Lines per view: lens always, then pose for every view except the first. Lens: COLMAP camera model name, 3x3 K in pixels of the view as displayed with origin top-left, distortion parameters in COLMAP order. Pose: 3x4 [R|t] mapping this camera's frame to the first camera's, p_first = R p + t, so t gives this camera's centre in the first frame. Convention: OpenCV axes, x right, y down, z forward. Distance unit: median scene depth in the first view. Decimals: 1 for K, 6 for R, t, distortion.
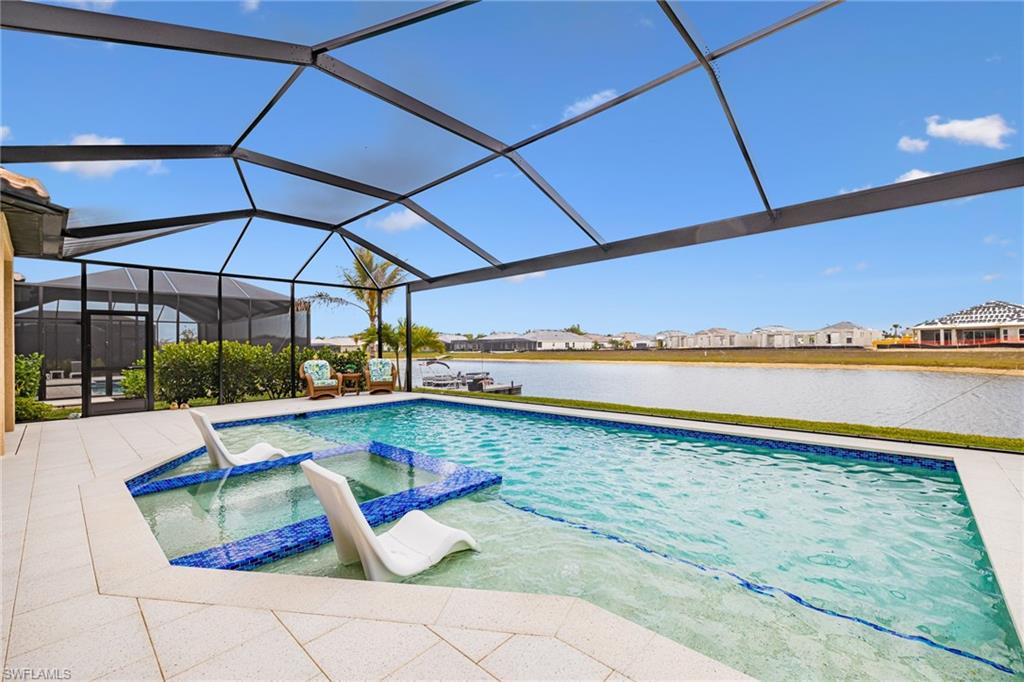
lens RADIAL K [[426.6, 0, 510.7], [0, 426.6, 341.1], [0, 0, 1]] dist [-0.000714, -0.000455]
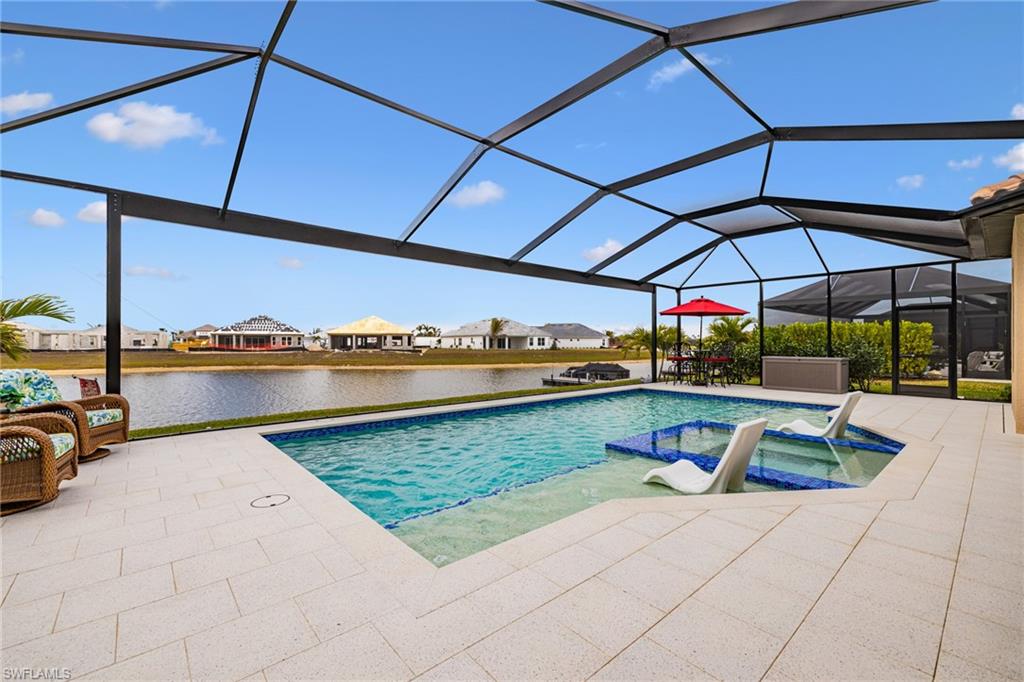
lens RADIAL K [[426.6, 0, 510.7], [0, 426.6, 341.1], [0, 0, 1]] dist [-0.000714, -0.000455]
pose [[0.095322, 0.022117, 0.995201, -0.111877], [-0.014912, 0.999673, -0.020788, 0.002623], [-0.995335, -0.012859, 0.095620, 0.103743]]
